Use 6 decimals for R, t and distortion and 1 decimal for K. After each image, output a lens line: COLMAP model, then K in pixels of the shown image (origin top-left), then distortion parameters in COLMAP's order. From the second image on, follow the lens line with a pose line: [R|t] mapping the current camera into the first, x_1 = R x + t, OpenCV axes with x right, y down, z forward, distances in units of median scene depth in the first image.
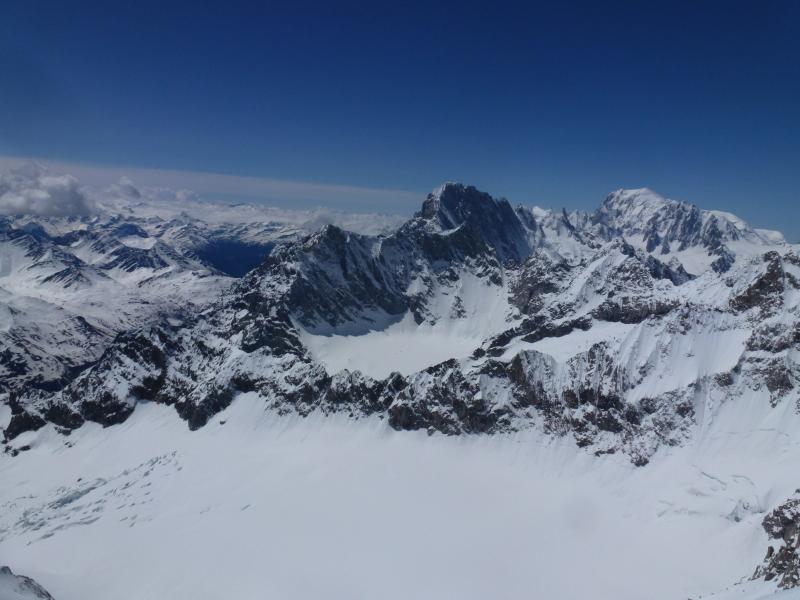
lens RADIAL K [[574.9, 0, 400.1], [0, 574.9, 303.9], [0, 0, 1]] dist [-0.053225, 0.015017]
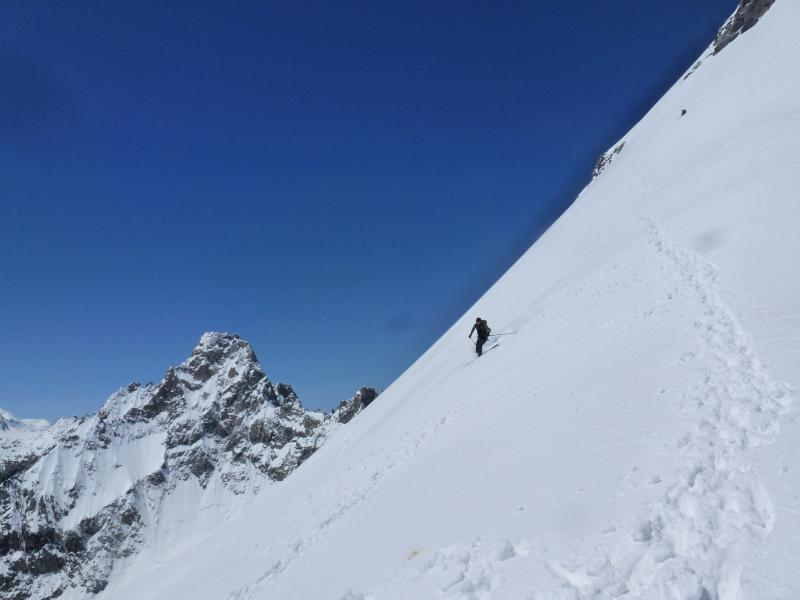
lens RADIAL K [[574.9, 0, 401.7], [0, 574.9, 301.4], [0, 0, 1]] dist [-0.053225, 0.015017]
pose [[0.396445, 0.090287, 0.913608, -0.225684], [0.225892, 0.954964, -0.192396, 0.119165], [-0.889834, 0.282651, 0.358196, 0.120734]]
